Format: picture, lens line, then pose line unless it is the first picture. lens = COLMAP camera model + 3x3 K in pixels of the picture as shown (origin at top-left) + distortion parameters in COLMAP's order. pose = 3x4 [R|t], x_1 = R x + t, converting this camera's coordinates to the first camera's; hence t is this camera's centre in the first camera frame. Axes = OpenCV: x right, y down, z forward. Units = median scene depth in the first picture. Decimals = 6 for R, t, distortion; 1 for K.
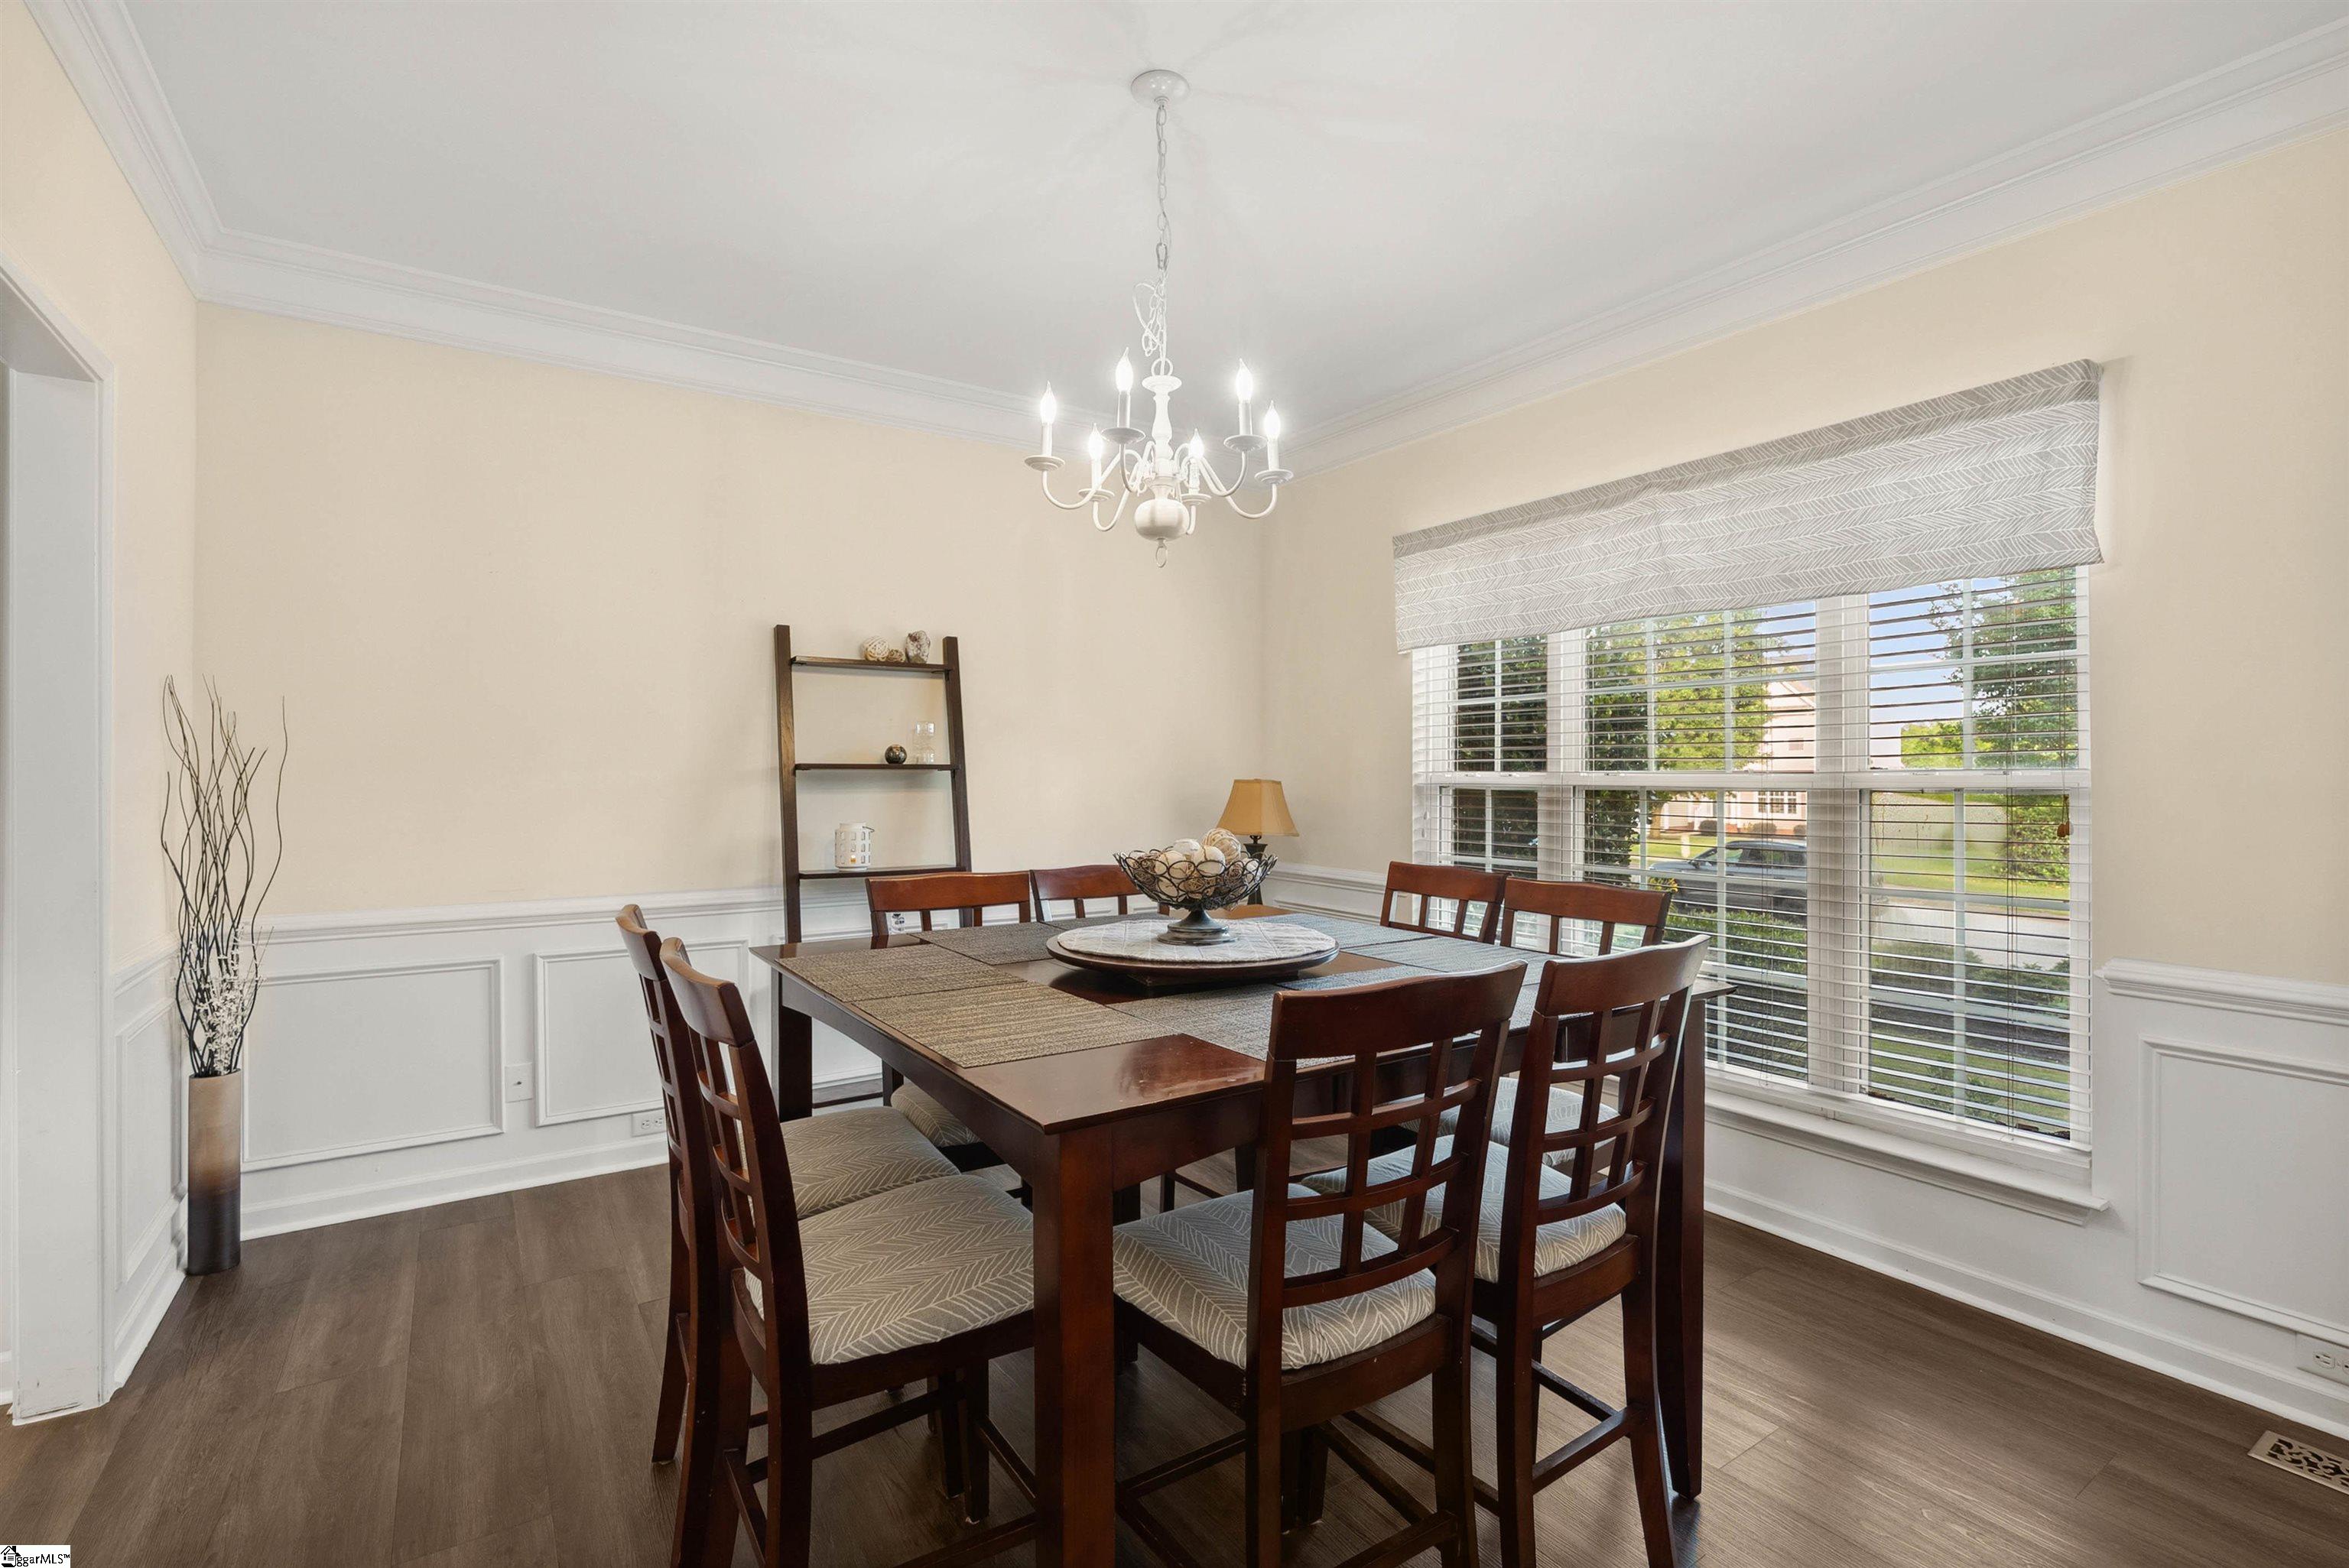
lens RADIAL K [[1070.5, 0, 1174.5], [0, 1070.5, 784.0], [0, 0, 1]] dist [-0.002164, 0.000843]
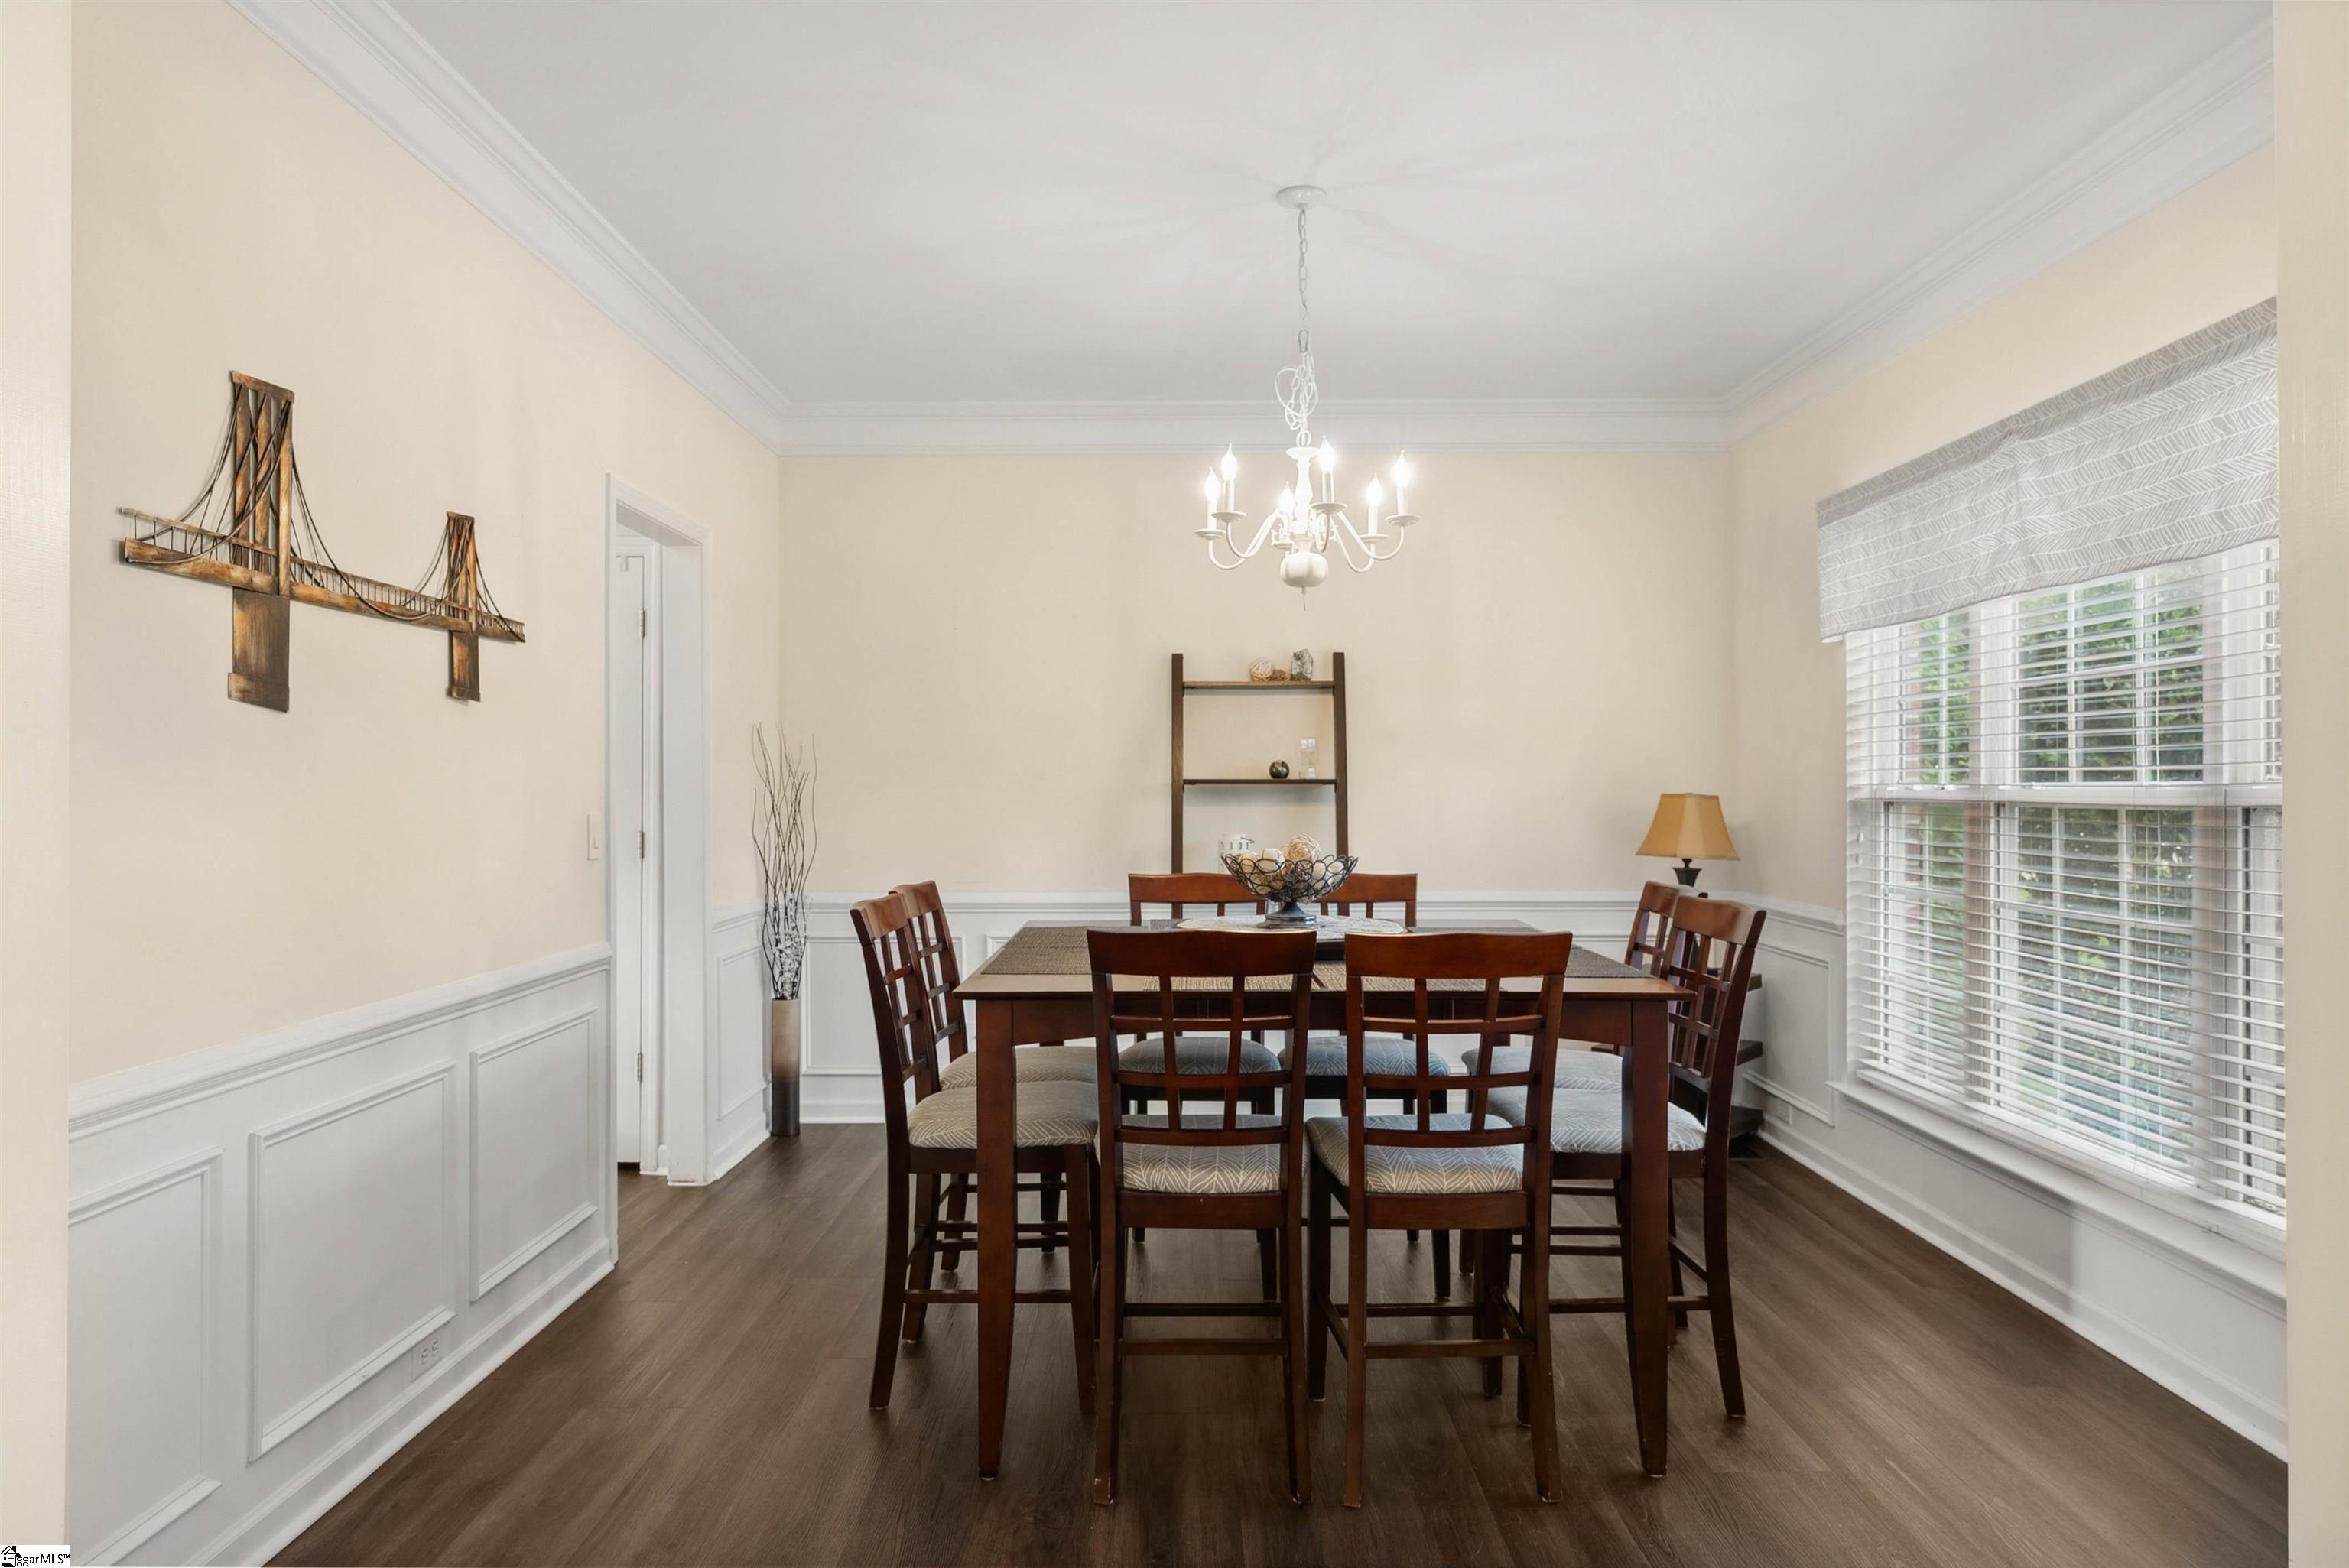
lens RADIAL K [[1411.7, 0, 1178.7], [0, 1411.7, 814.4], [0, 0, 1]] dist [0.004906, 0.002067]
pose [[0.833021, 0.007896, -0.553184, 0.440646], [-0.002047, 0.999935, 0.011191, 0.000793], [0.553237, -0.008190, 0.832984, -0.214038]]
